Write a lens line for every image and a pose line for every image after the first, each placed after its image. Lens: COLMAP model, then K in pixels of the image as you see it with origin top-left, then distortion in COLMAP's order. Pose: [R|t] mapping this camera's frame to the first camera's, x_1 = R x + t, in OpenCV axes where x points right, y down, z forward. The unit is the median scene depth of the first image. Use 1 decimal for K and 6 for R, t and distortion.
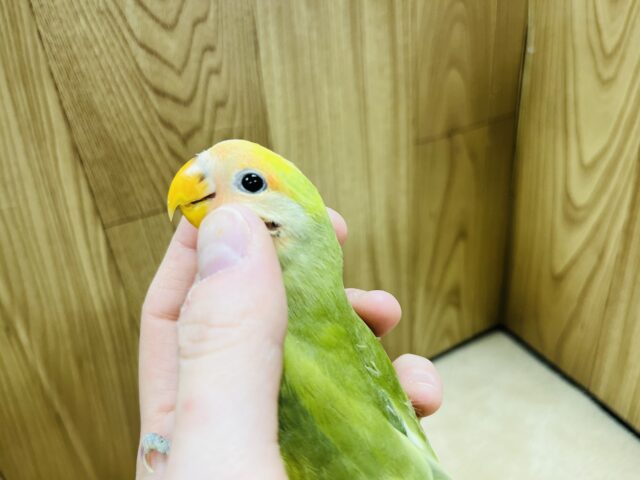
lens RADIAL K [[506.1, 0, 320.0], [0, 506.1, 240.0], [0, 0, 1]] dist [0.006004, -0.053583]
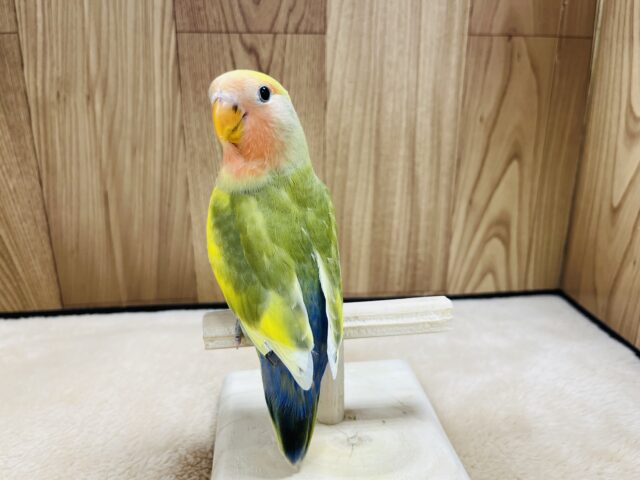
lens RADIAL K [[503.9, 0, 324.6], [0, 503.9, 241.7], [0, 0, 1]] dist [0.009520, -0.056140]
pose [[0.927750, 0.201165, -0.314344, 0.371526], [-0.254646, 0.956972, -0.139143, 0.504986], [0.272828, 0.209137, 0.939056, 0.040531]]
